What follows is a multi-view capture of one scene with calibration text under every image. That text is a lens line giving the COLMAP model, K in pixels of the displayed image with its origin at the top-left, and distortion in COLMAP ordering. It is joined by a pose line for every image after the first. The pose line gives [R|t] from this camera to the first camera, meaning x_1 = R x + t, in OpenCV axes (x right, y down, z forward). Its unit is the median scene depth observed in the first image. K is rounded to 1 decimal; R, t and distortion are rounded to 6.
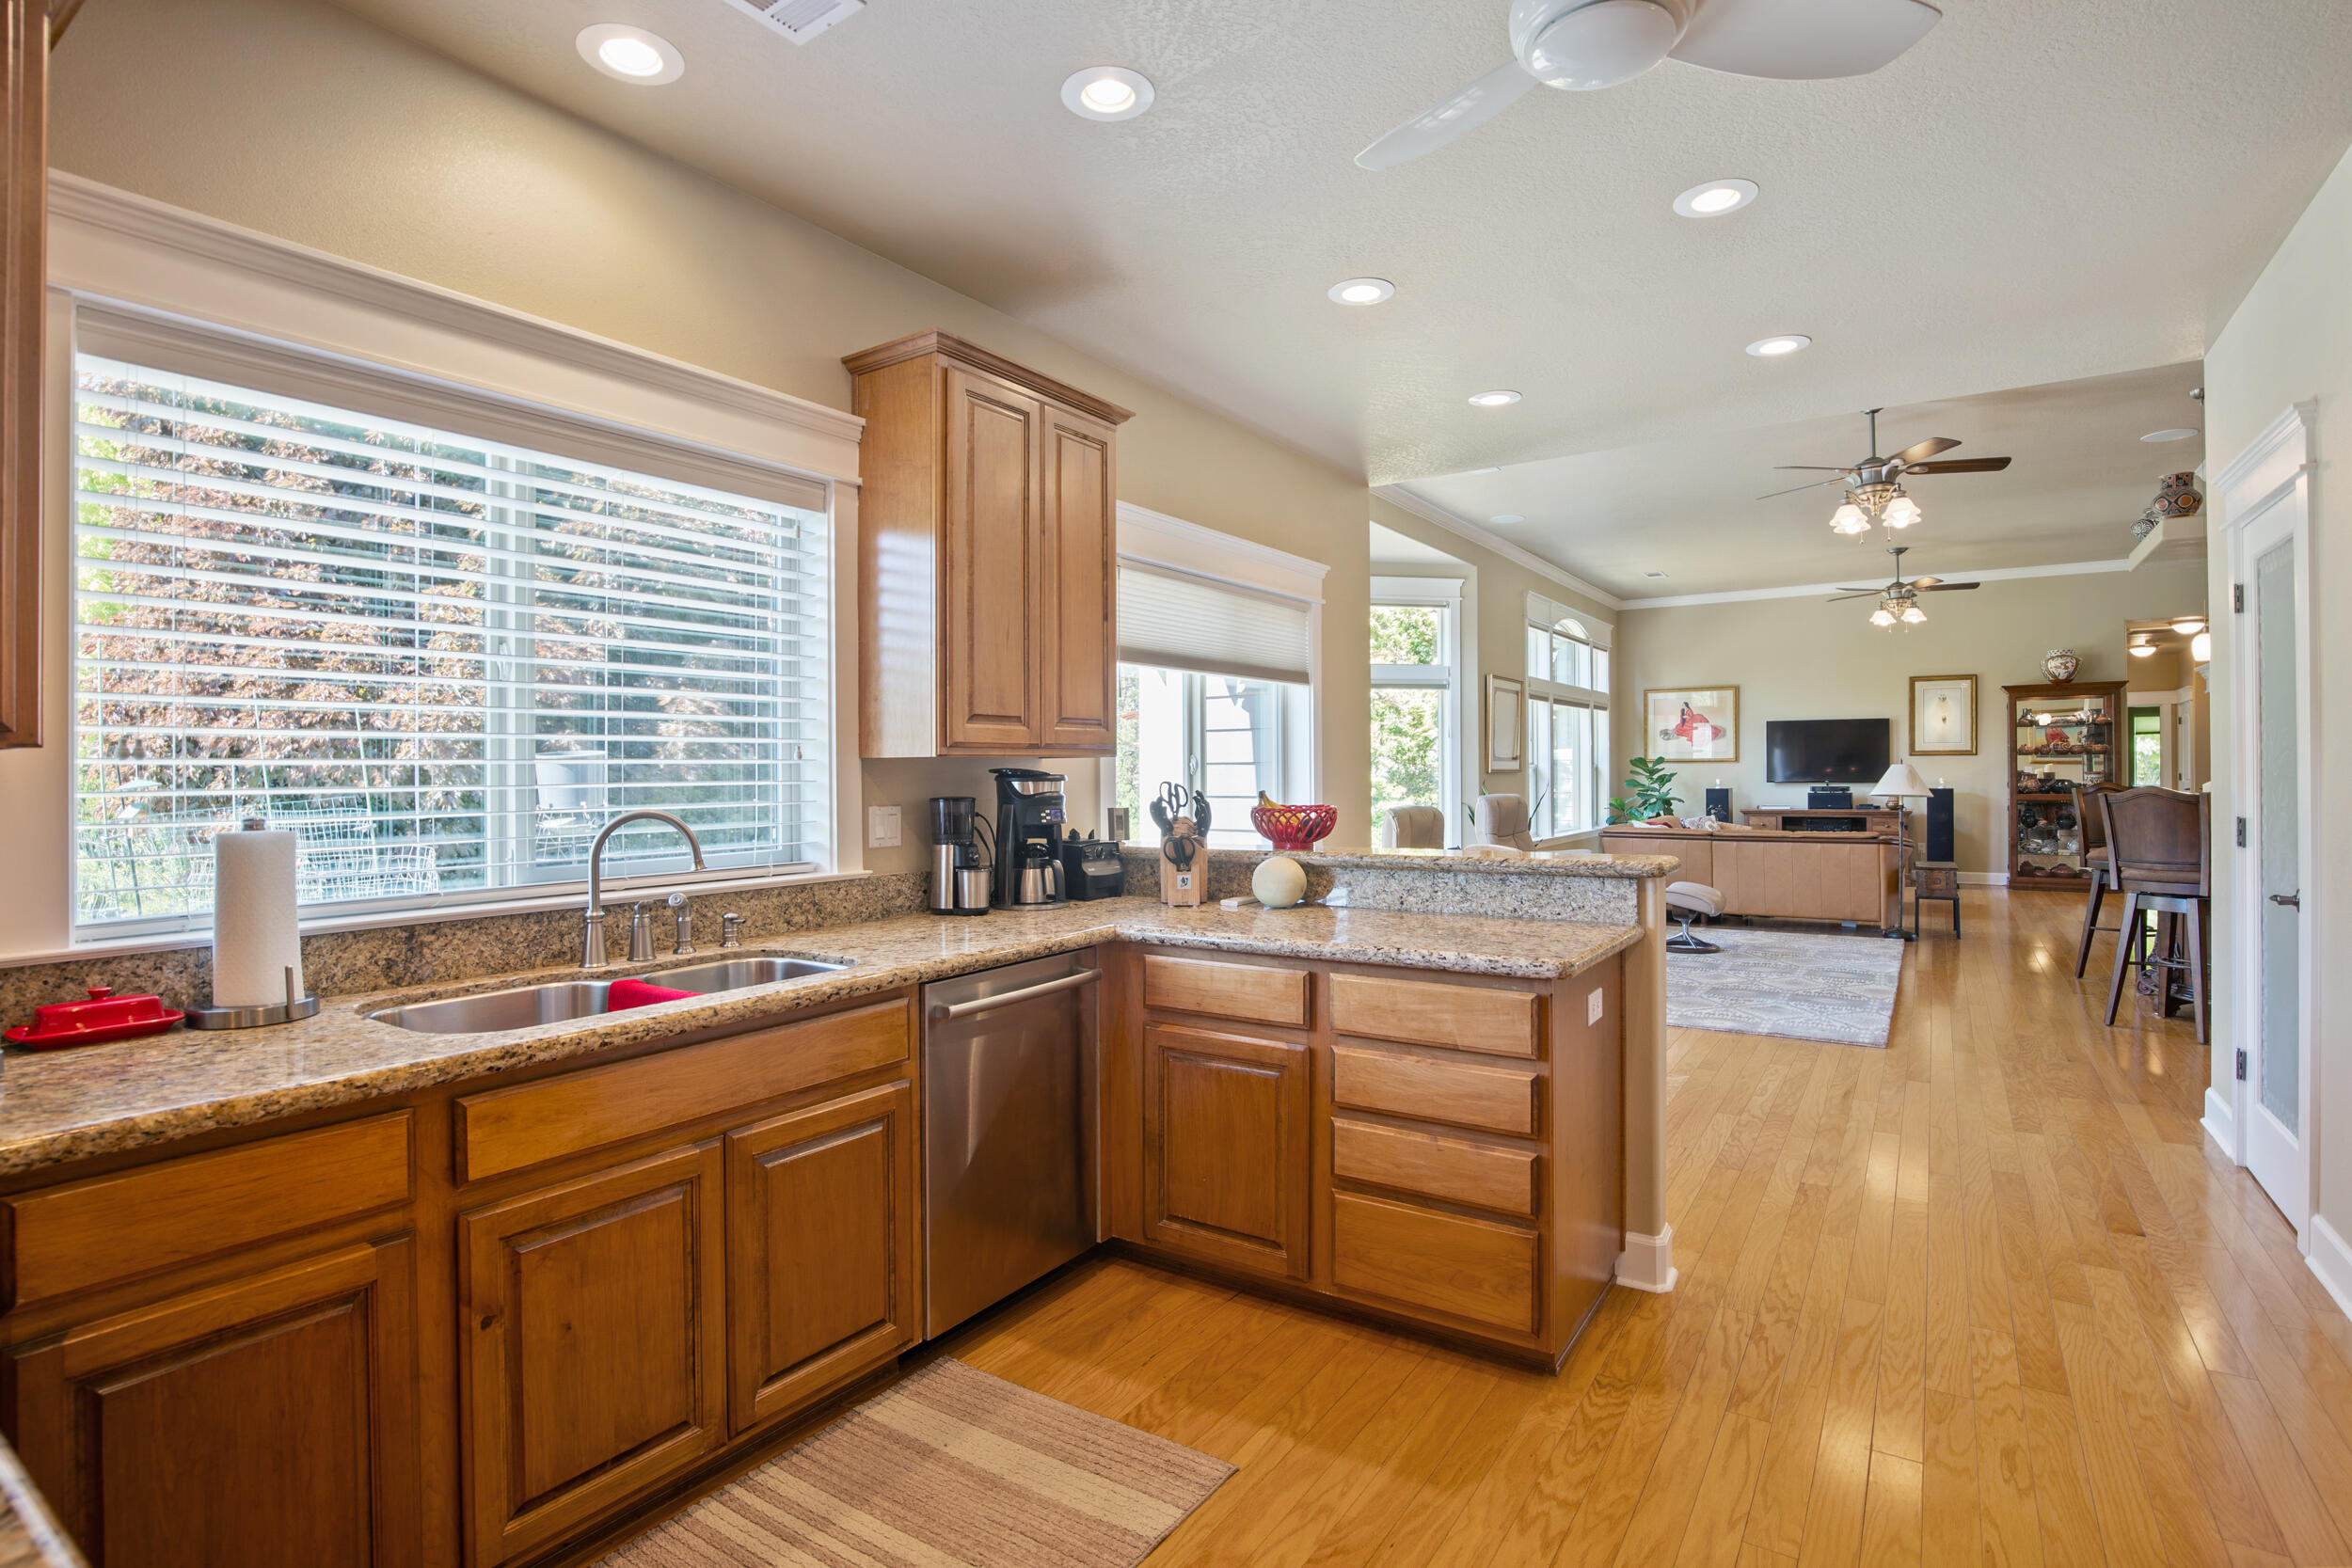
lens RADIAL K [[1104.8, 0, 1192.3], [0, 1104.8, 758.2], [0, 0, 1]] dist [-0.023488, 0.001548]
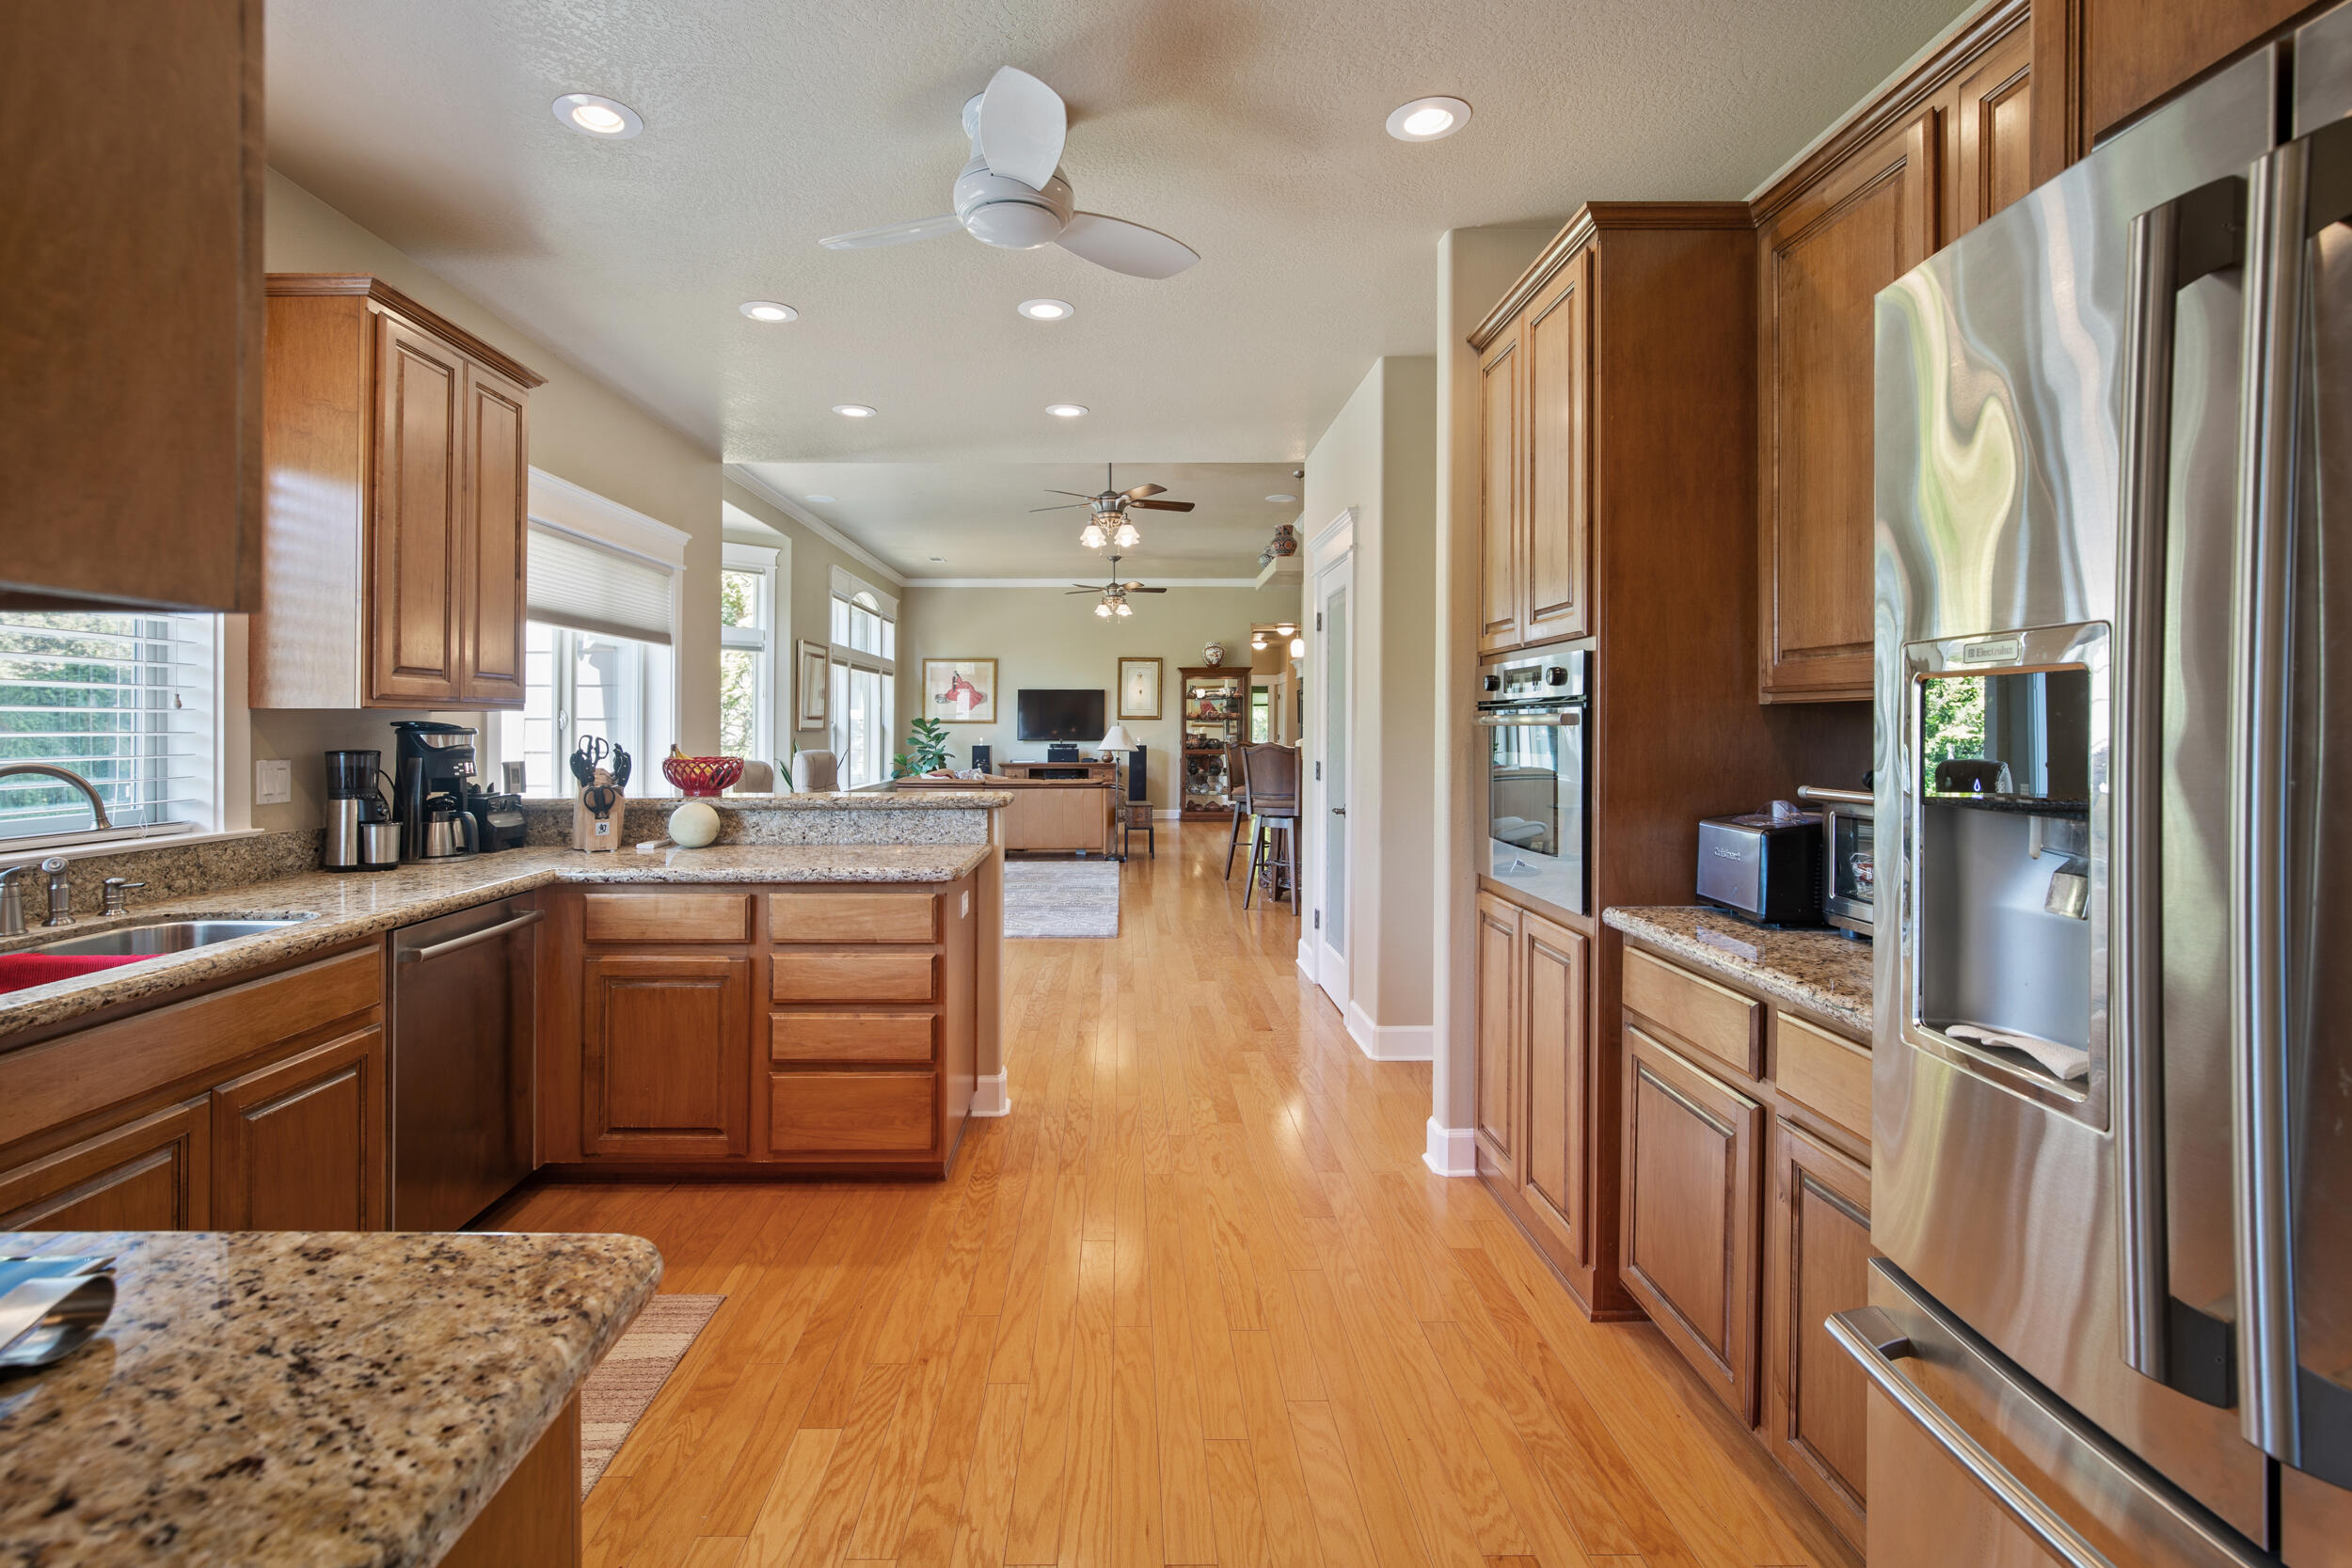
lens RADIAL K [[1078.8, 0, 1170.8], [0, 1078.8, 722.2], [0, 0, 1]] dist [0.001707, 0.000371]
pose [[0.800894, 0.010362, 0.598717, -0.198698], [-0.012735, 0.999919, -0.000270, 0.001538], [-0.598671, -0.007408, 0.800961, -0.177681]]
